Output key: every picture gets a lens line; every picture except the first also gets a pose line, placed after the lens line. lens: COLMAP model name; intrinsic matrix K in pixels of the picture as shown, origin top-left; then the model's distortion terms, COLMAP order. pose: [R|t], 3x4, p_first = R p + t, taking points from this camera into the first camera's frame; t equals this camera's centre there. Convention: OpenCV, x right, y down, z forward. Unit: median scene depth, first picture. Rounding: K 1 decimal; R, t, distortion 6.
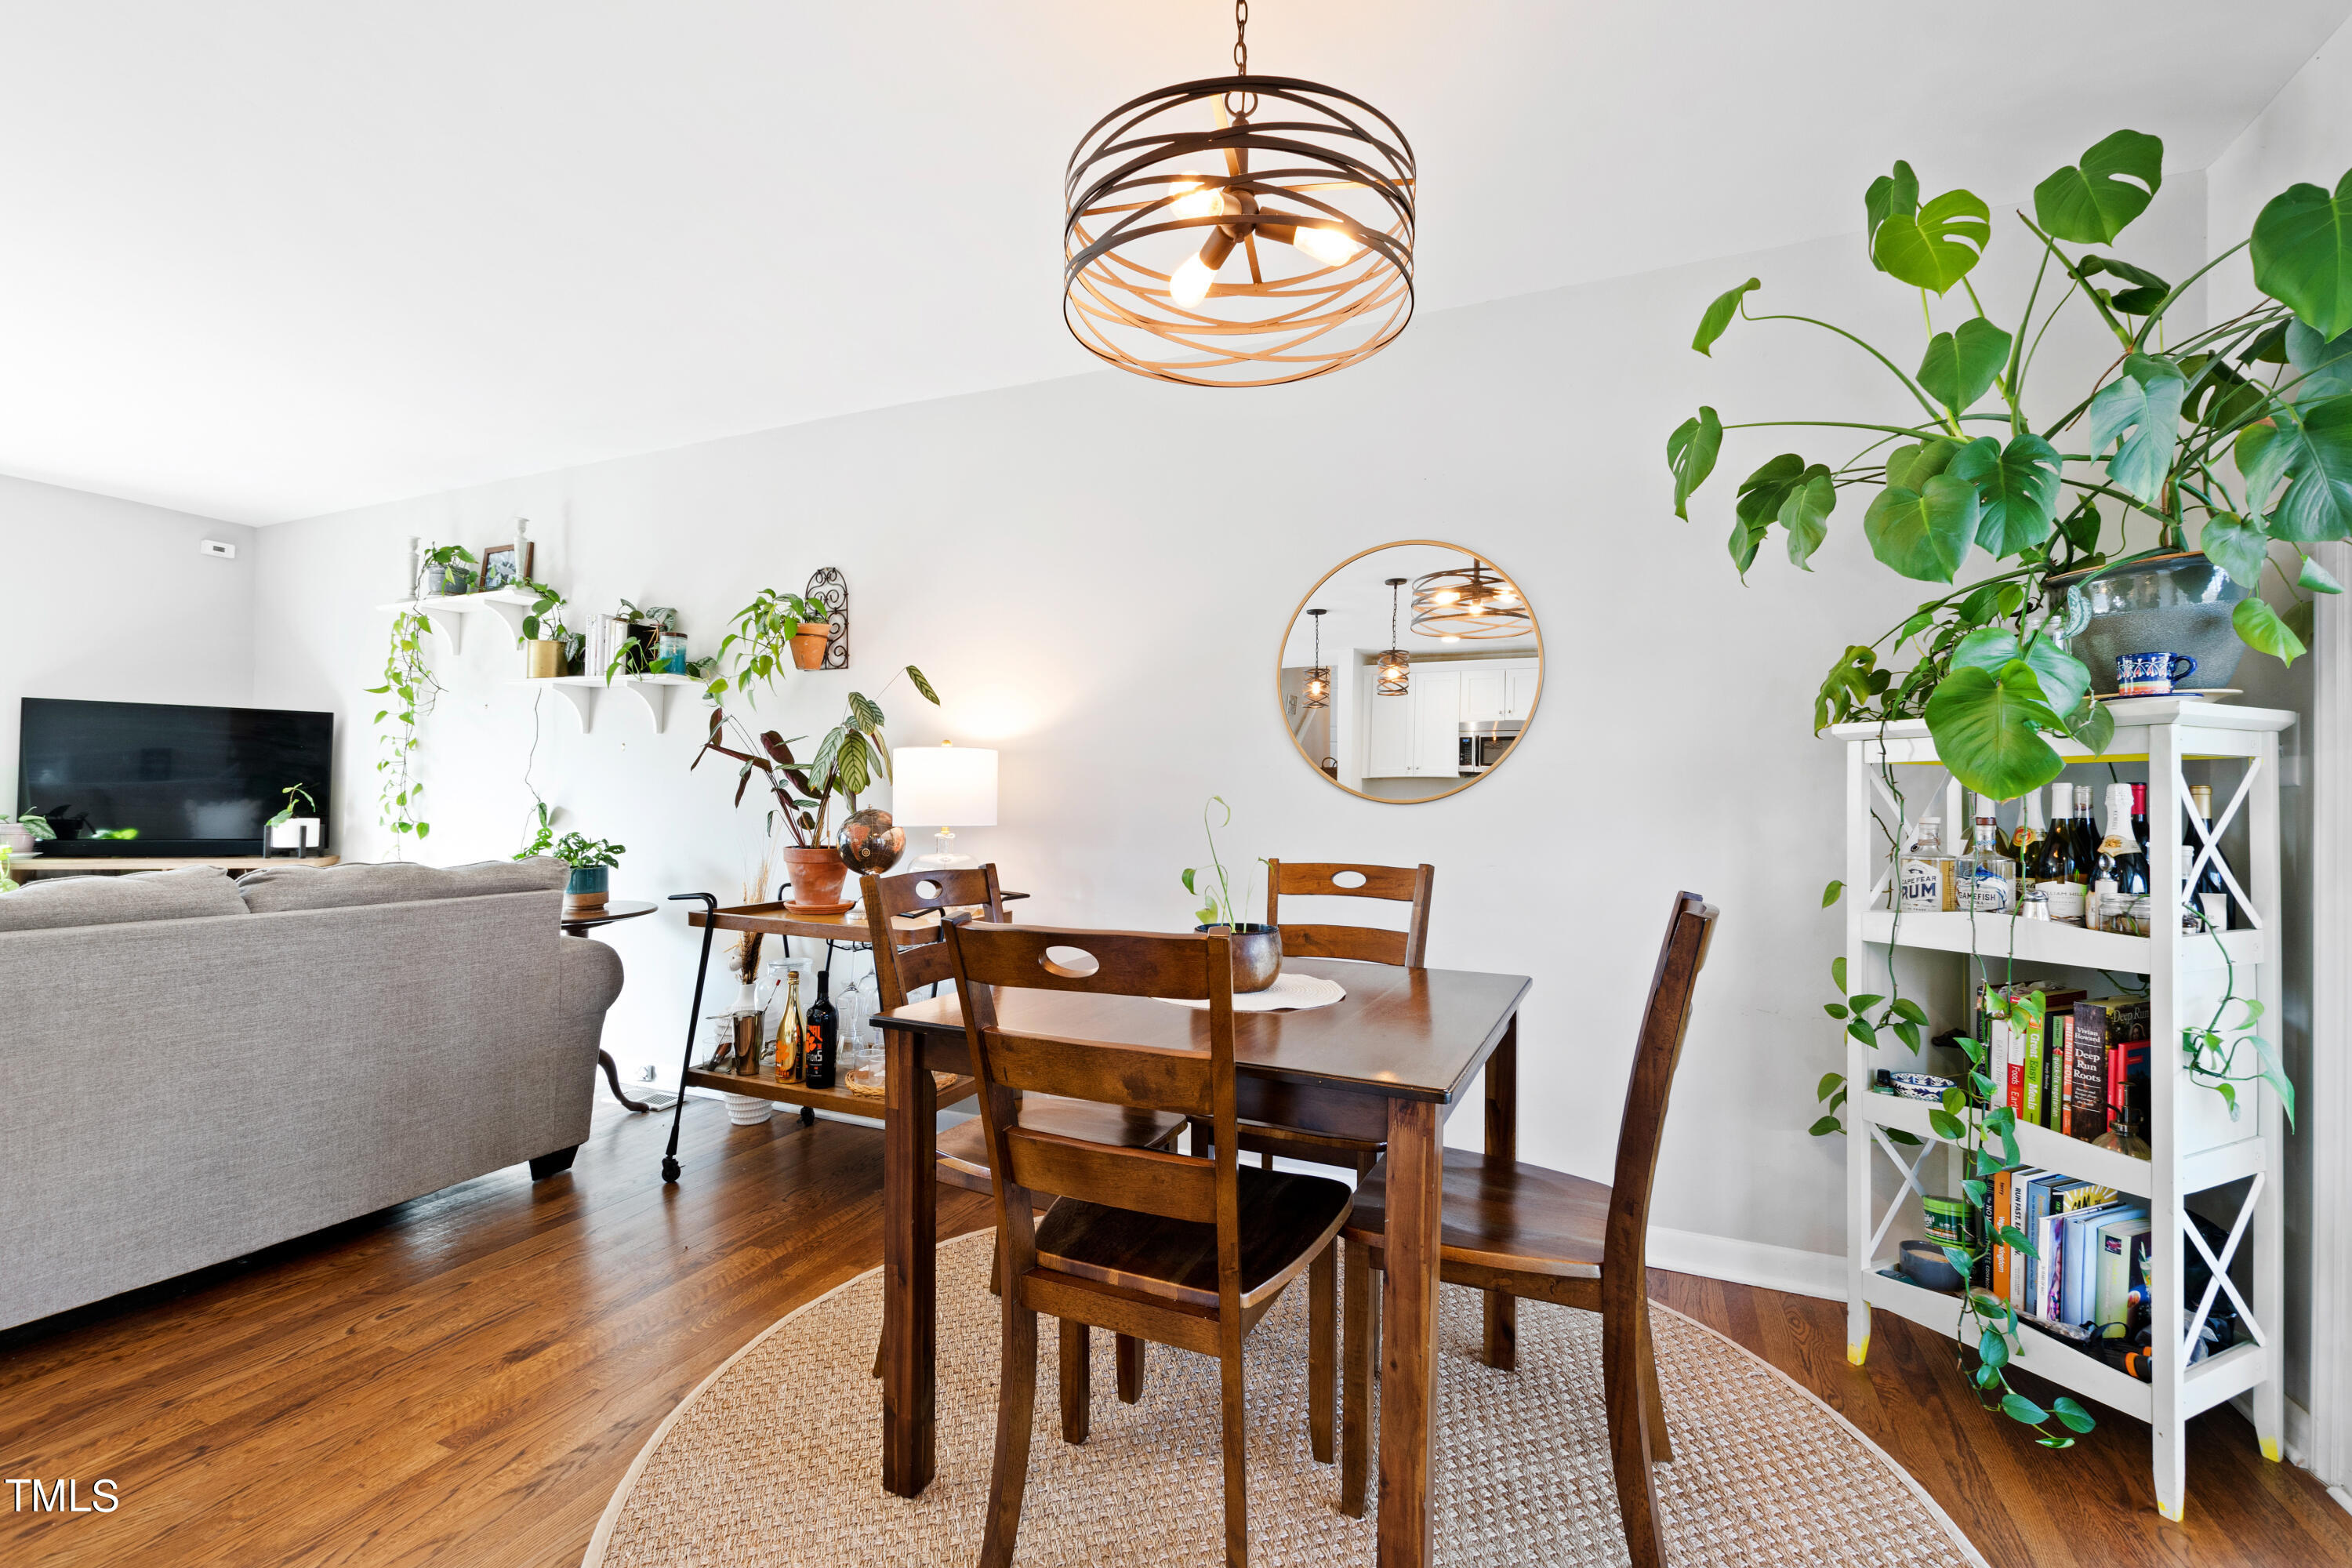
lens RADIAL K [[1046.4, 0, 1169.6], [0, 1046.4, 832.0], [0, 0, 1]] dist [0.001375, -0.000210]
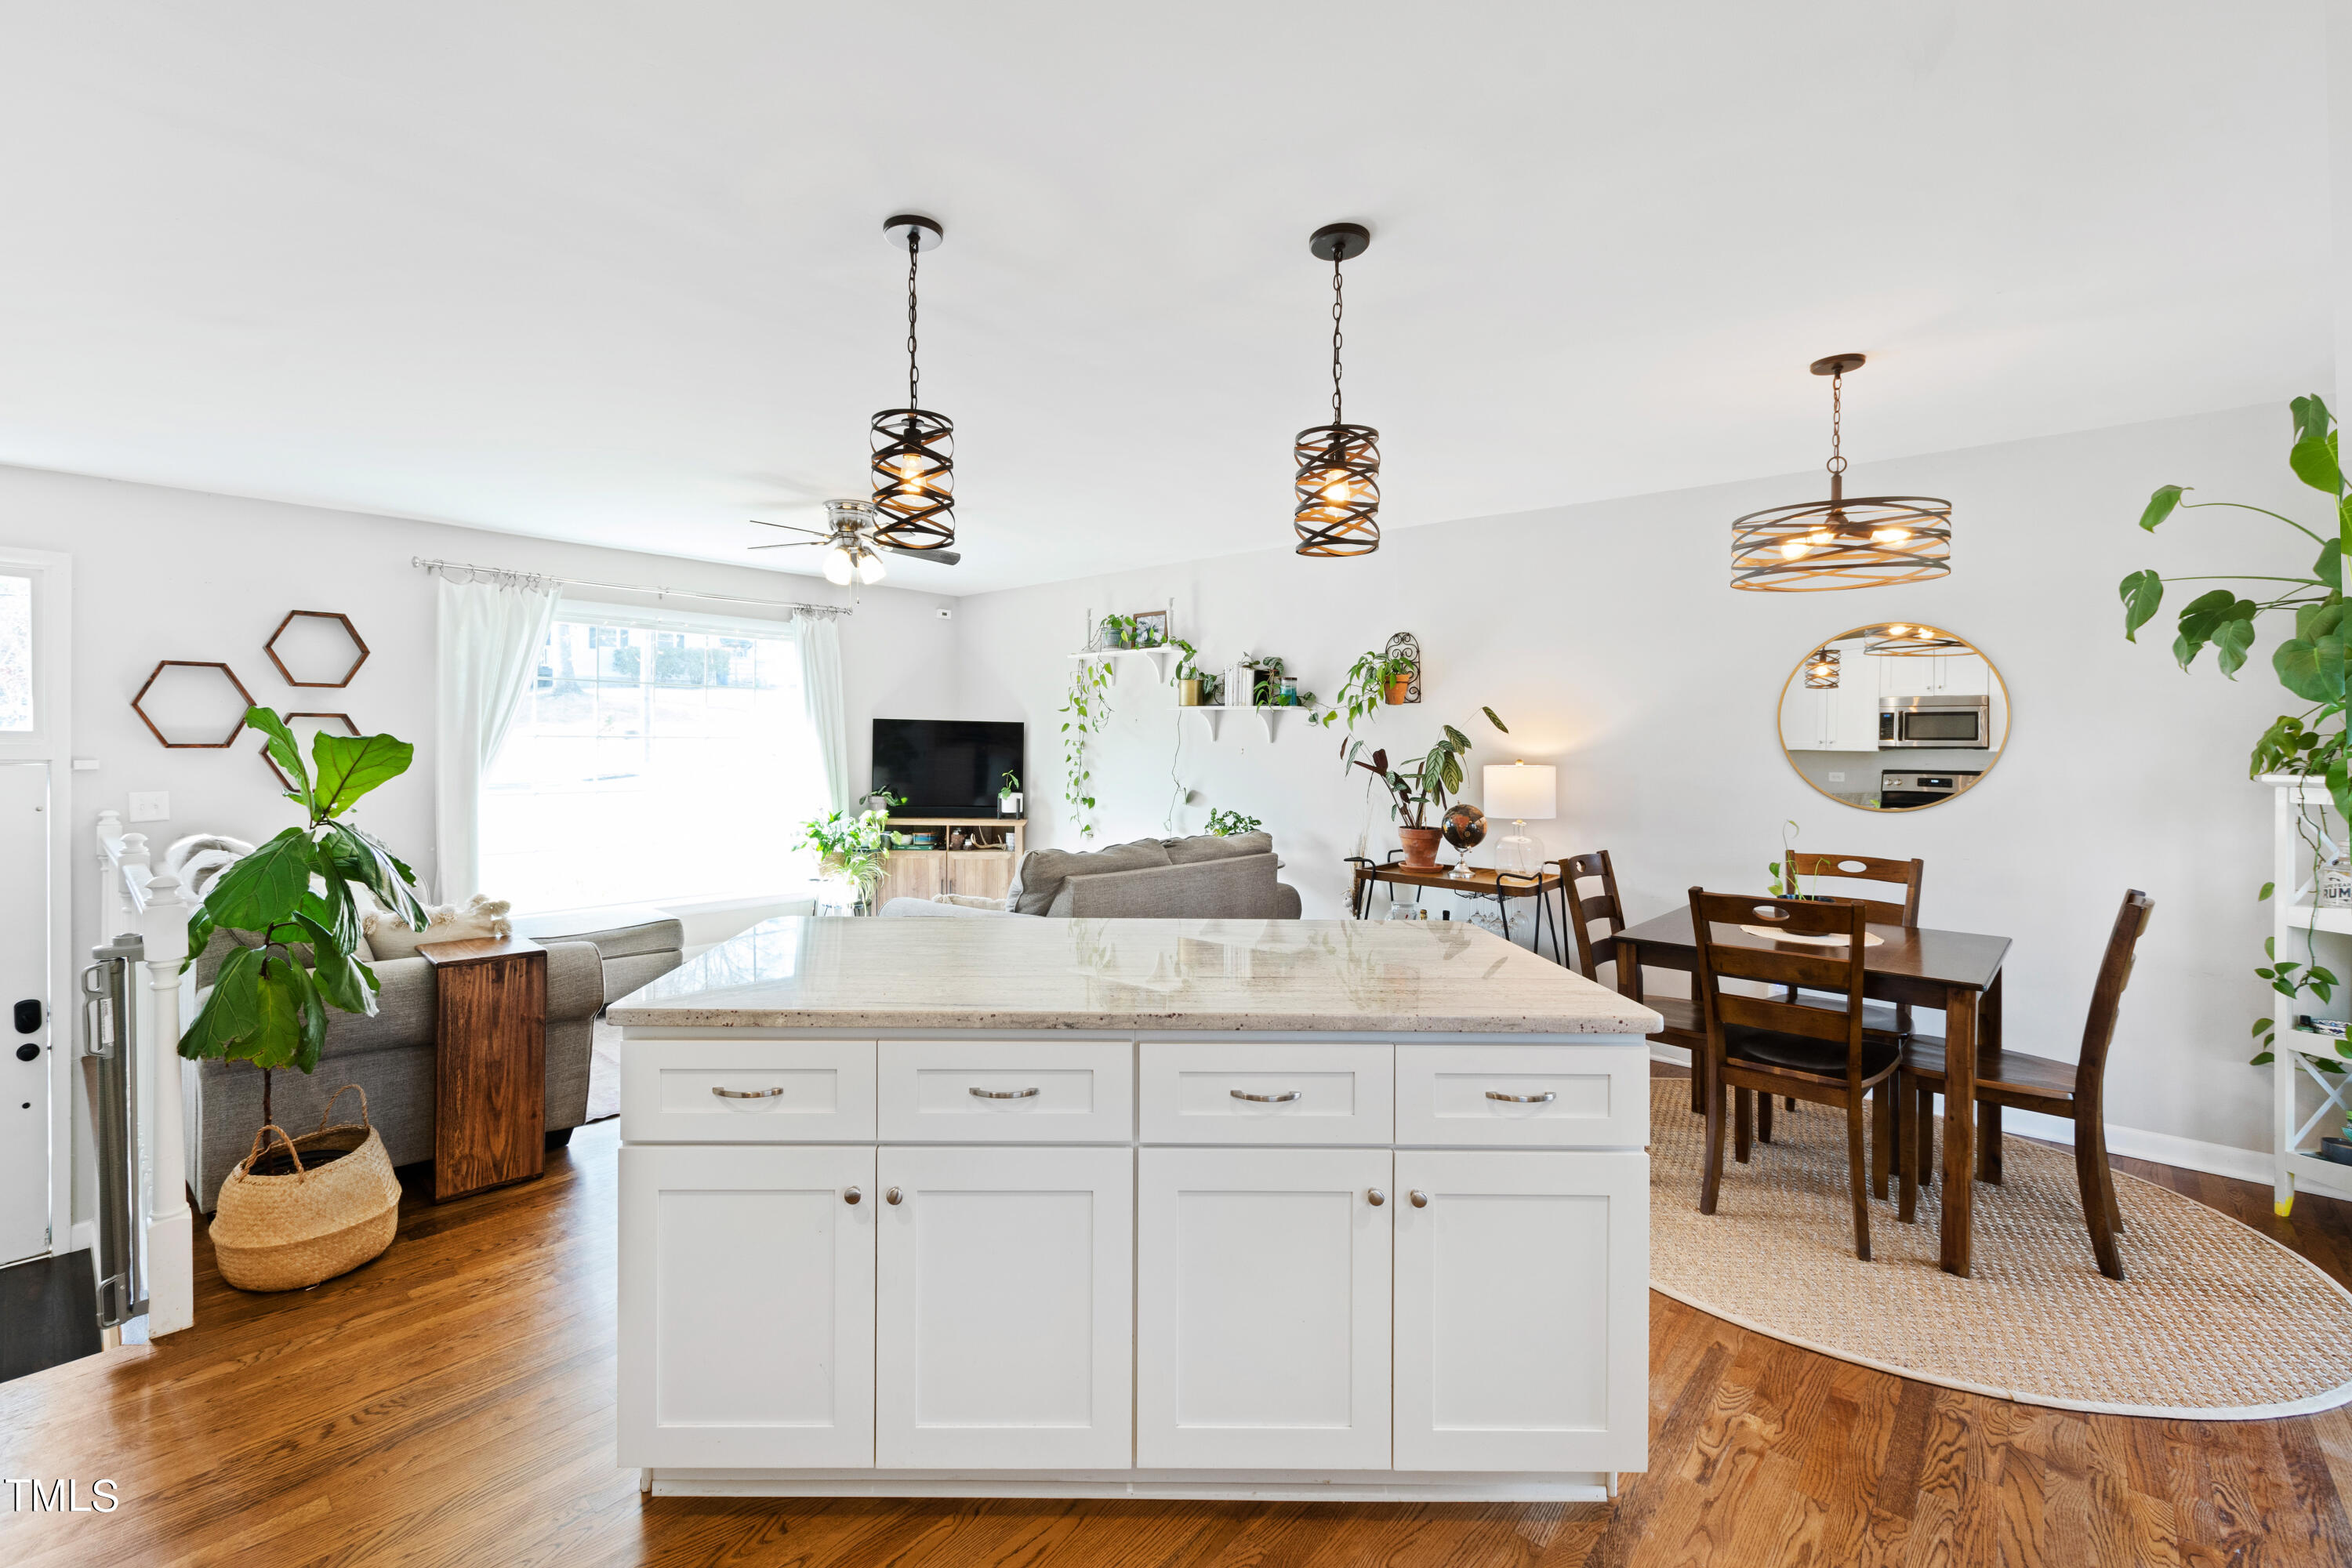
lens RADIAL K [[1026.5, 0, 1151.8], [0, 1026.5, 764.1], [0, 0, 1]] dist [0.001322, -0.000900]
pose [[0.949269, 0.004451, -0.314435, -0.339367], [-0.009309, 0.999859, -0.013950, -0.075570], [0.314329, 0.016170, 0.949177, -0.746962]]
